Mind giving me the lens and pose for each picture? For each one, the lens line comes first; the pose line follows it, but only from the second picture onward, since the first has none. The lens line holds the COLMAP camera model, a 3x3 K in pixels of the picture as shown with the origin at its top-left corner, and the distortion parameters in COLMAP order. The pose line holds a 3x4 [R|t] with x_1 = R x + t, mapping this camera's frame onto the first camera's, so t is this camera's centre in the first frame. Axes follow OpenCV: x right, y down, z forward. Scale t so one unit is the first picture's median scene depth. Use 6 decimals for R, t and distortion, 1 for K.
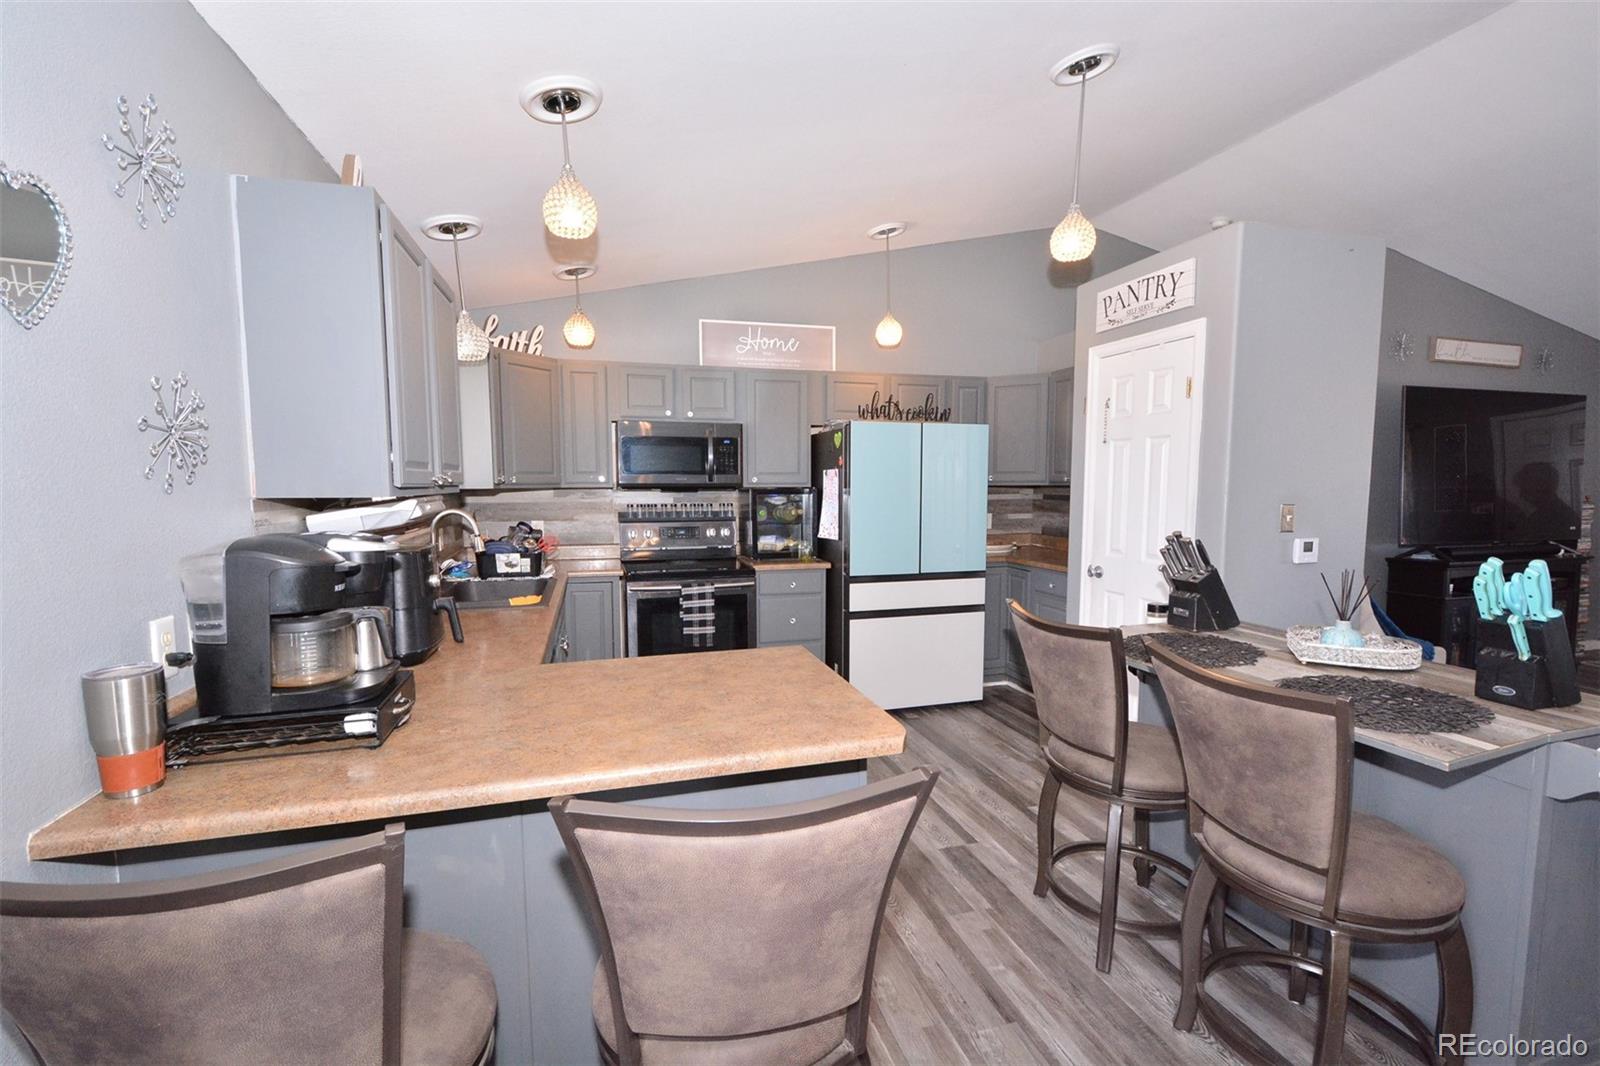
lens RADIAL K [[697.2, 0, 792.4], [0, 697.2, 545.4], [0, 0, 1]] dist [0.002491, -0.003715]
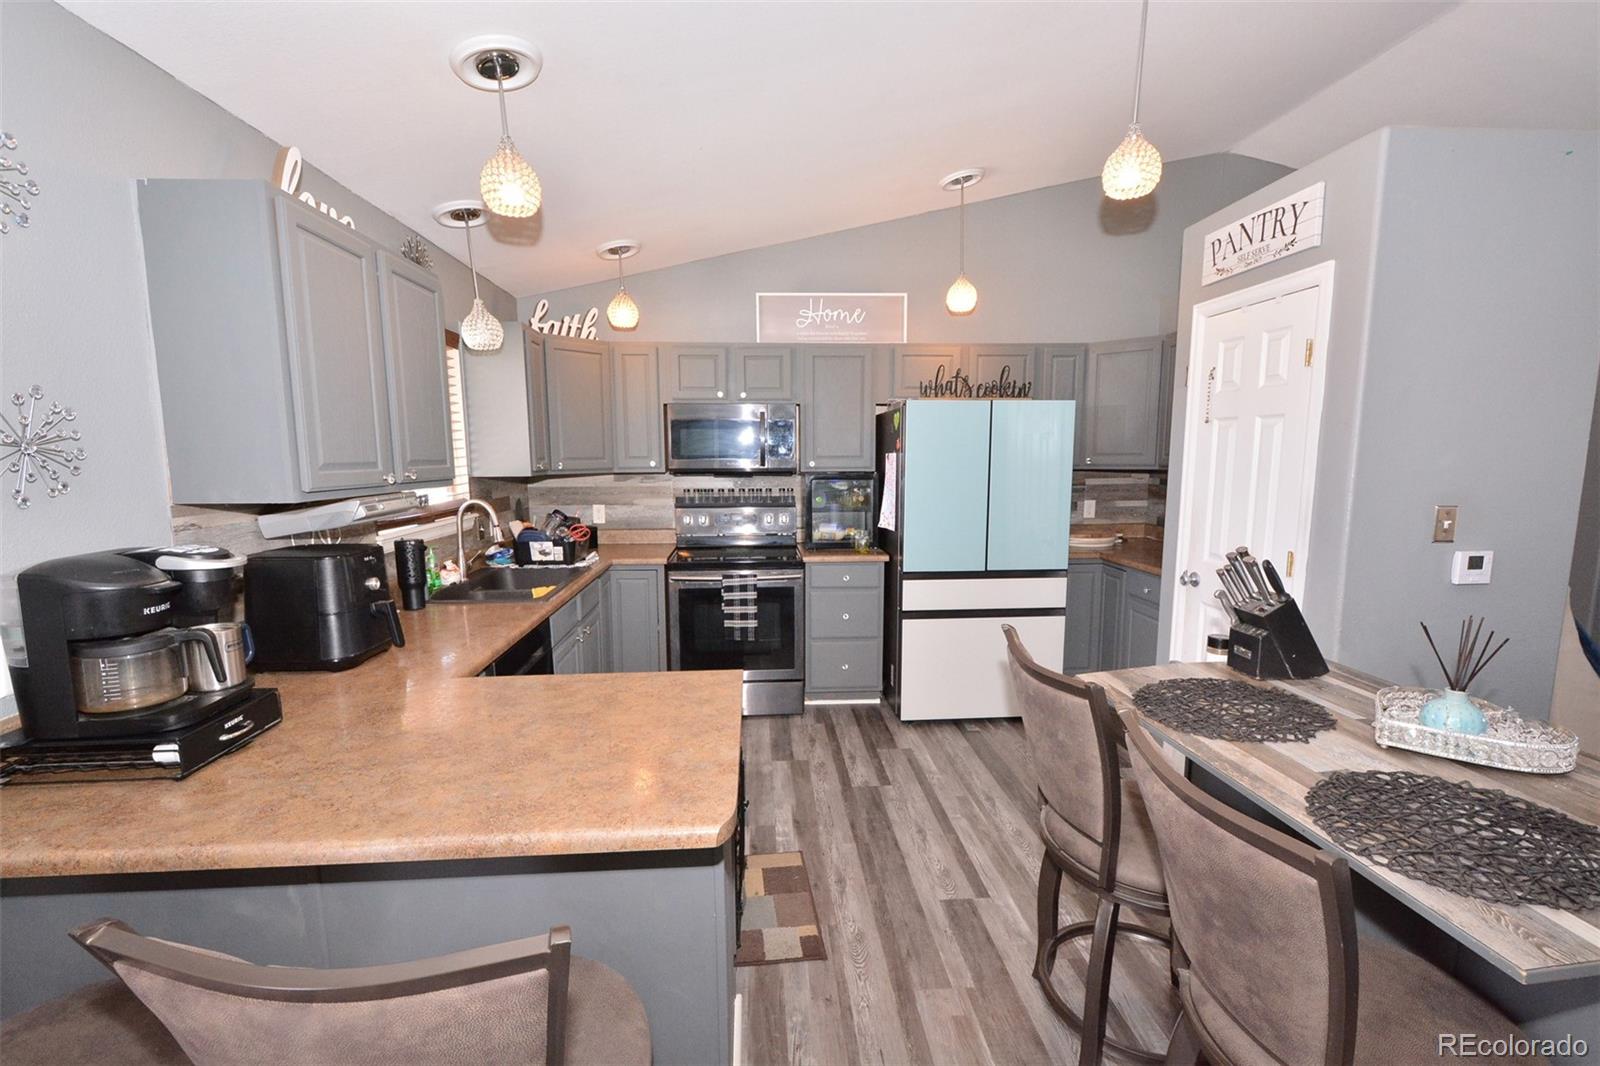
lens RADIAL K [[697.2, 0, 792.4], [0, 697.2, 545.4], [0, 0, 1]] dist [0.002491, -0.003715]
pose [[0.976875, 0.024843, -0.212365, 0.141883], [-0.015971, 0.998931, 0.043390, -0.029180], [0.213215, -0.038995, 0.976227, 0.089095]]
